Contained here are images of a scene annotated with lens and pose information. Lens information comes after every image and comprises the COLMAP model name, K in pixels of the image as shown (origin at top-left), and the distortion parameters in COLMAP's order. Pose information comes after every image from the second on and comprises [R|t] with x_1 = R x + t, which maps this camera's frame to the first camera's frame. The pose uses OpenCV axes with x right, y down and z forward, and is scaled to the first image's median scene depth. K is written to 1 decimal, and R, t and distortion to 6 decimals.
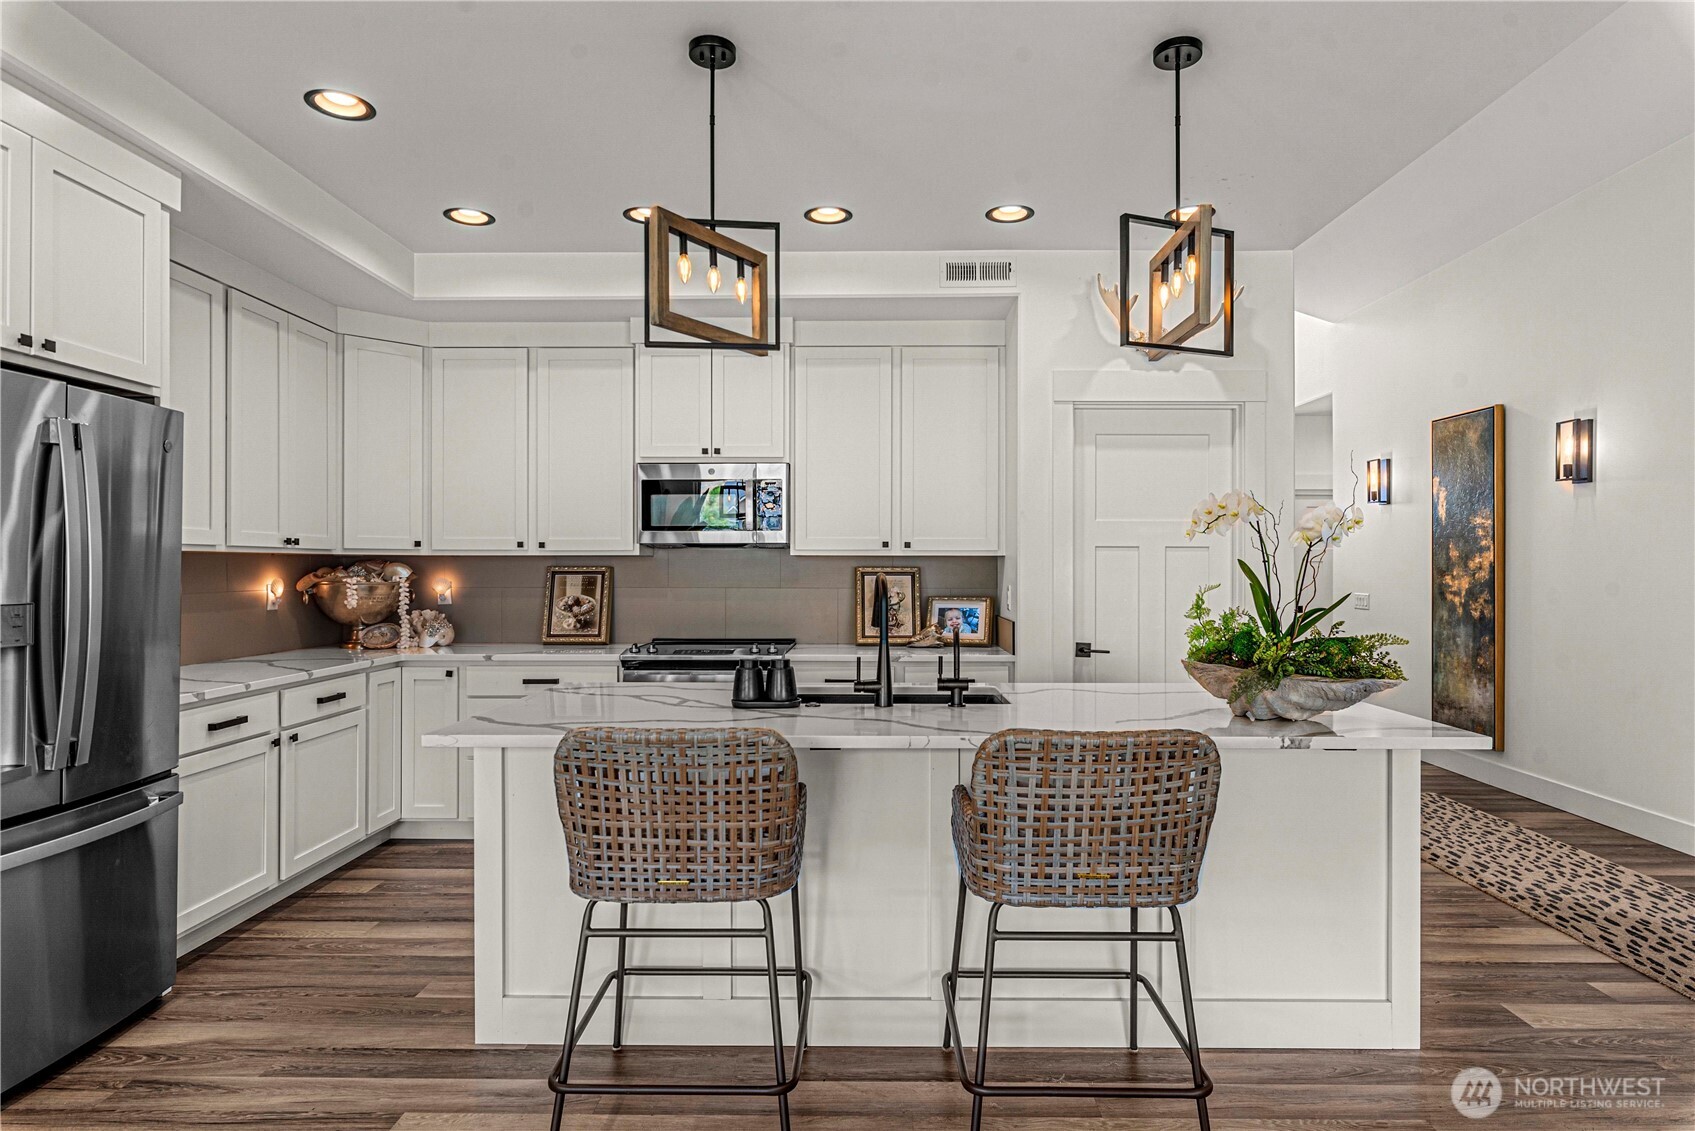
lens RADIAL K [[947.7, 0, 896.8], [0, 947.7, 569.4], [0, 0, 1]] dist [-0.001115, 0.000808]
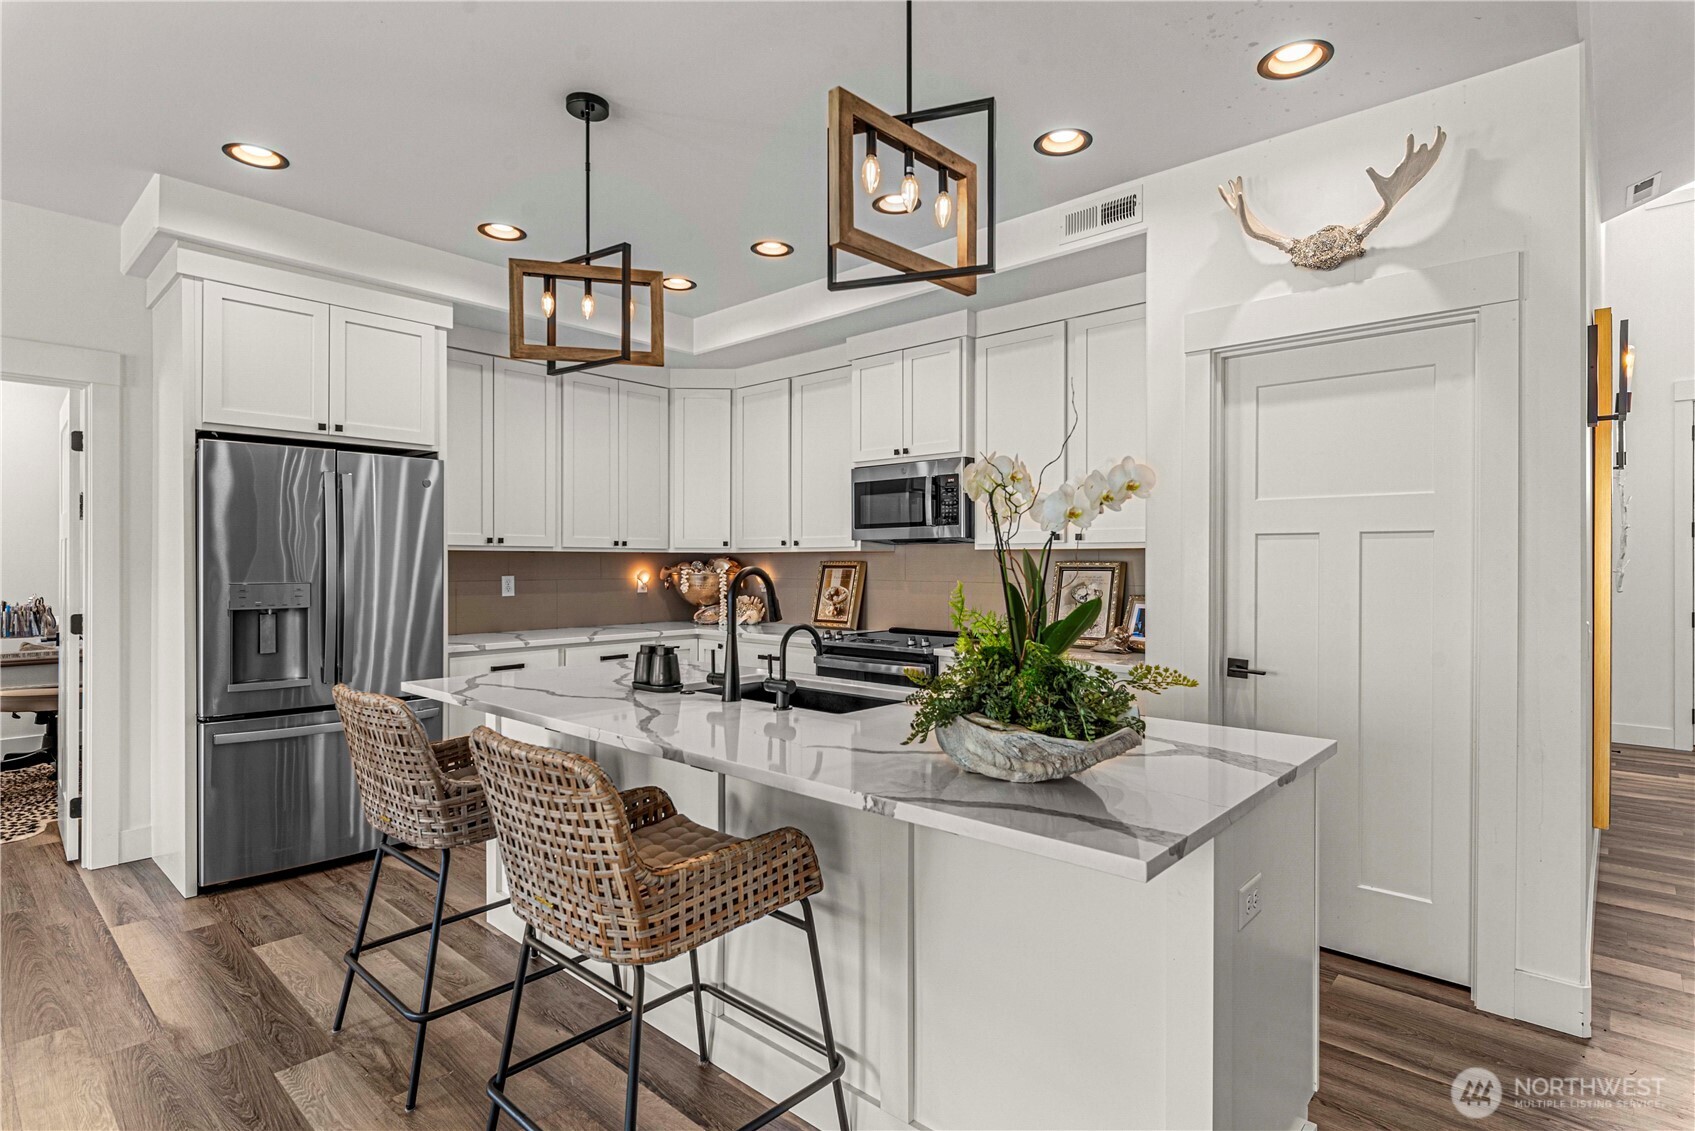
lens RADIAL K [[870.8, 0, 844.0], [0, 870.8, 562.4], [0, 0, 1]] dist [0.001749, 0.001594]
pose [[0.737776, -0.000490, -0.675046, 0.435923], [-0.001978, 0.999994, -0.002887, 0.001285], [0.675043, 0.003465, 0.737770, 0.259069]]
